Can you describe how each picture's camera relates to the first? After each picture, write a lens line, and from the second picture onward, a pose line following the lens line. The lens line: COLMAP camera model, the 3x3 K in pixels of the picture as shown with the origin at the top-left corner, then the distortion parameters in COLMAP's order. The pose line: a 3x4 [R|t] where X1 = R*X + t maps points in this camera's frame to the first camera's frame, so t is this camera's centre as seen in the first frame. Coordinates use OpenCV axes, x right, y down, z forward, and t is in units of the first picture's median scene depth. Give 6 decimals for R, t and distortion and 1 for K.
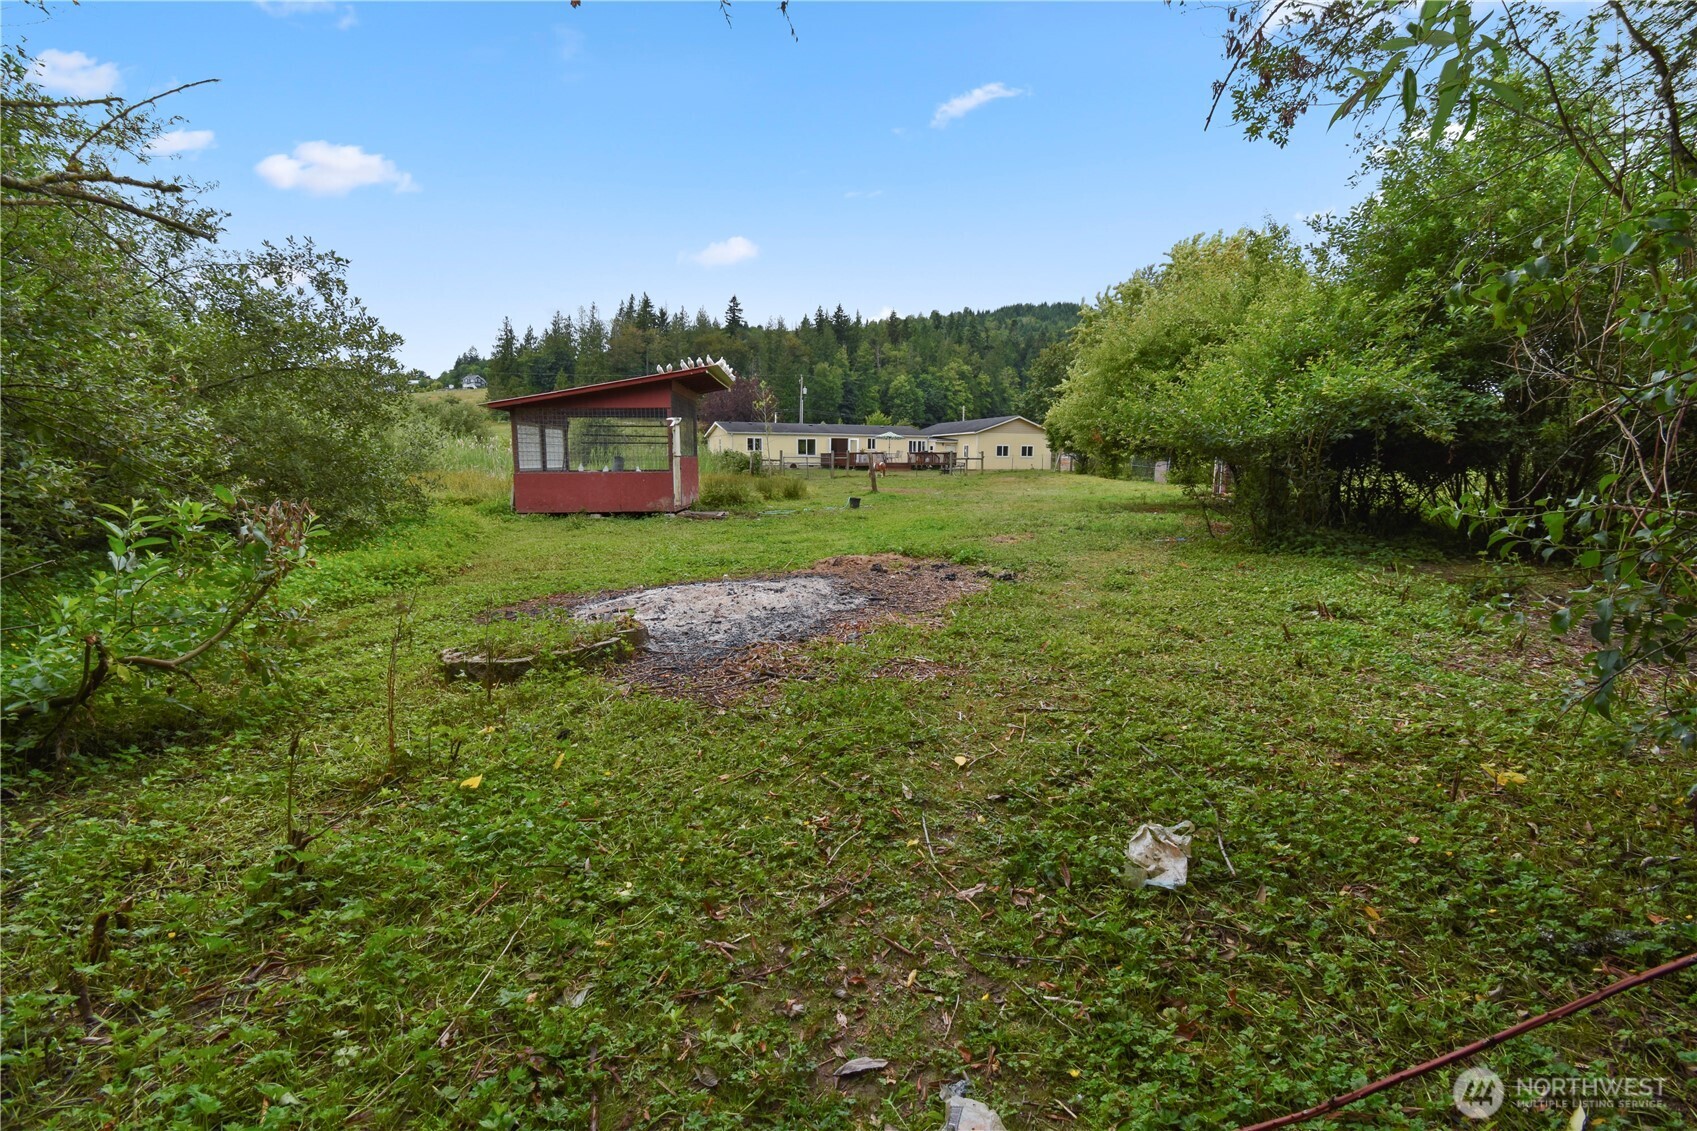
lens RADIAL K [[747.5, 0, 845.5], [0, 747.5, 554.8], [0, 0, 1]] dist [0.023302, -0.028360]
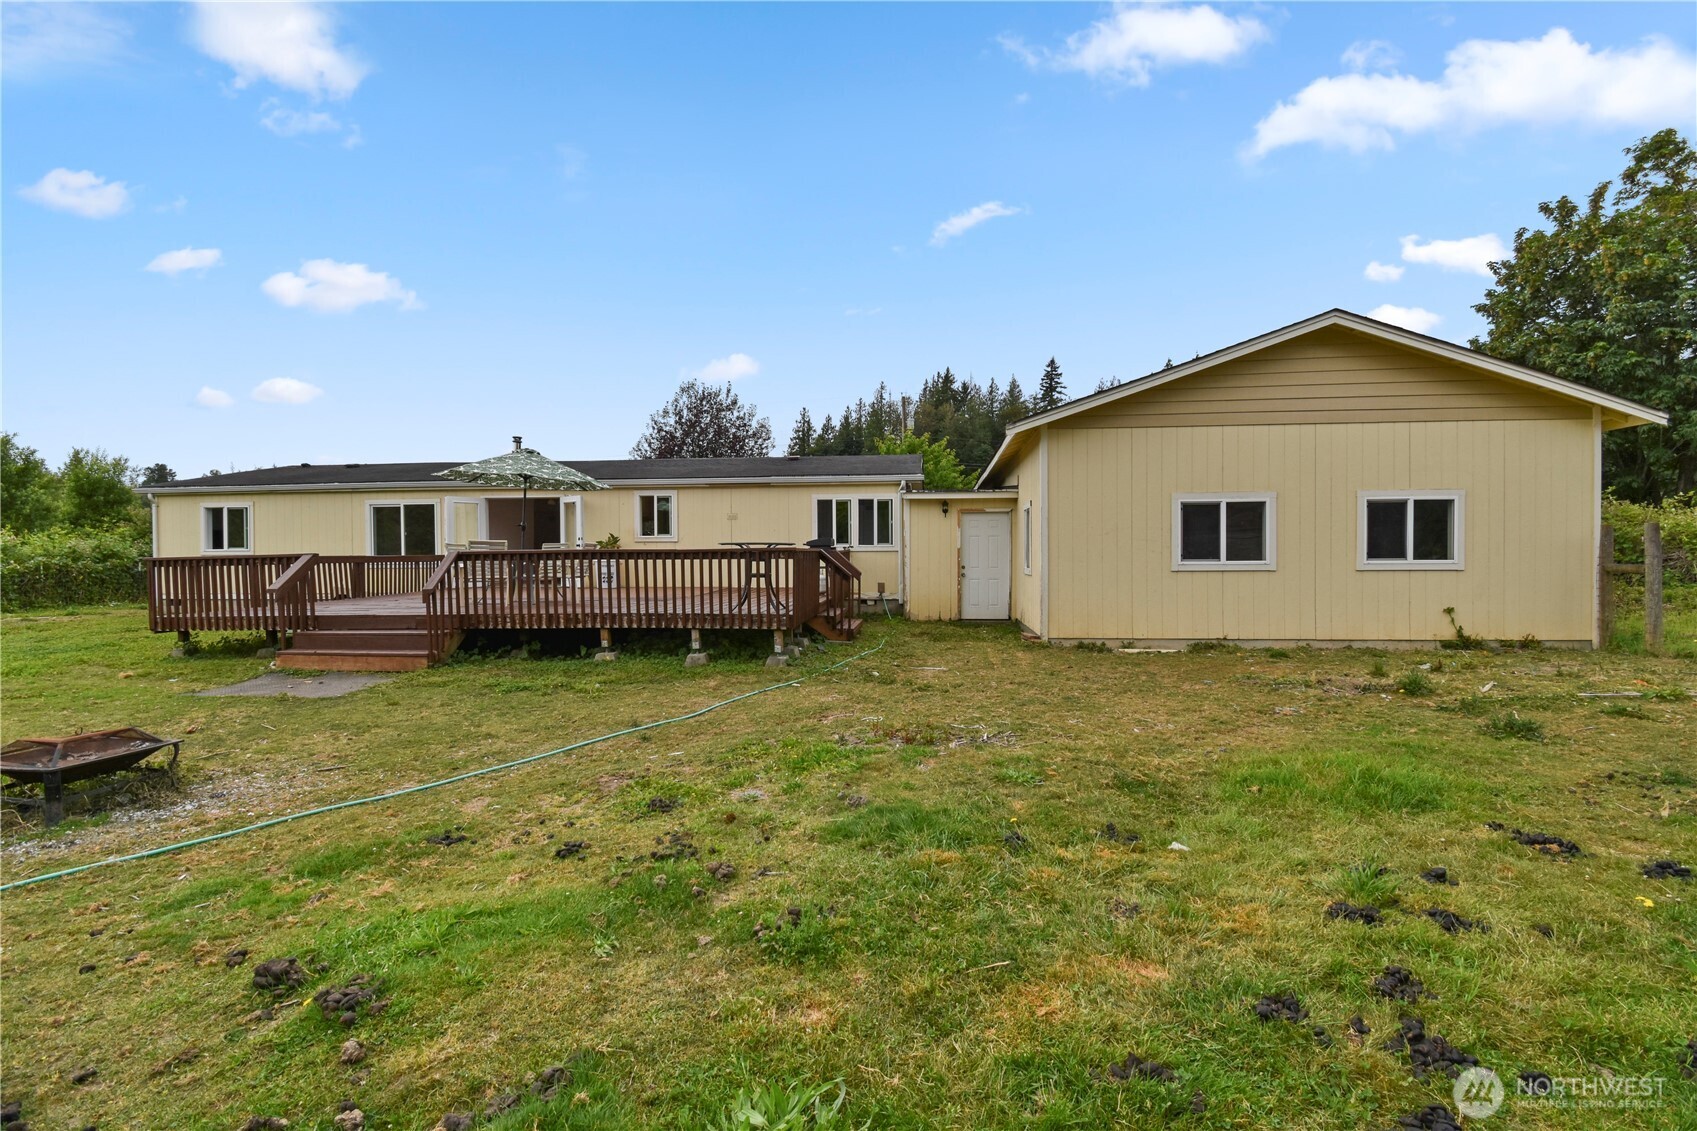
lens RADIAL K [[747.5, 0, 845.5], [0, 747.5, 554.8], [0, 0, 1]] dist [0.023302, -0.028360]
pose [[0.880882, -0.008788, -0.473254, 0.050913], [-0.047263, 0.993198, -0.106416, -0.026488], [0.470970, 0.116107, 0.874475, 0.192956]]
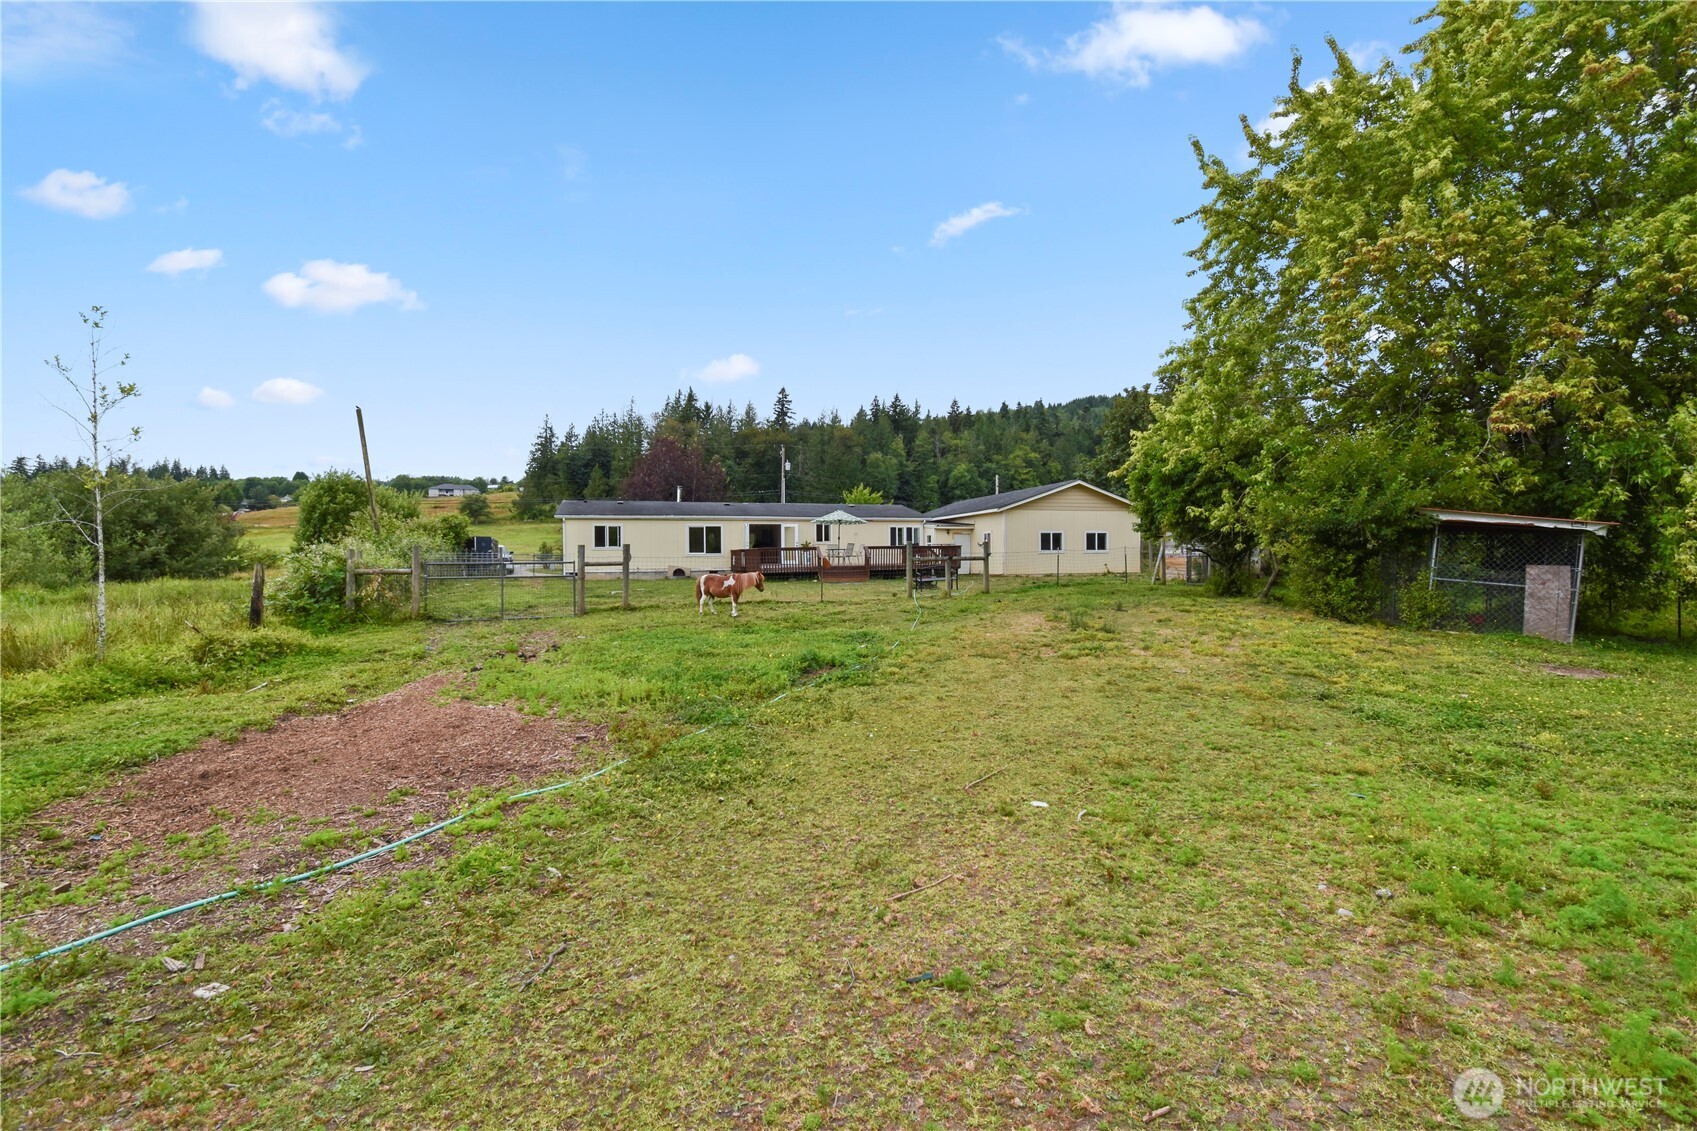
lens RADIAL K [[747.5, 0, 845.5], [0, 747.5, 554.8], [0, 0, 1]] dist [0.023302, -0.028360]
pose [[0.994866, -0.013711, -0.100267, 0.026499], [0.000927, 0.991972, -0.126451, -0.013636], [0.101196, 0.125709, 0.986892, 0.101354]]
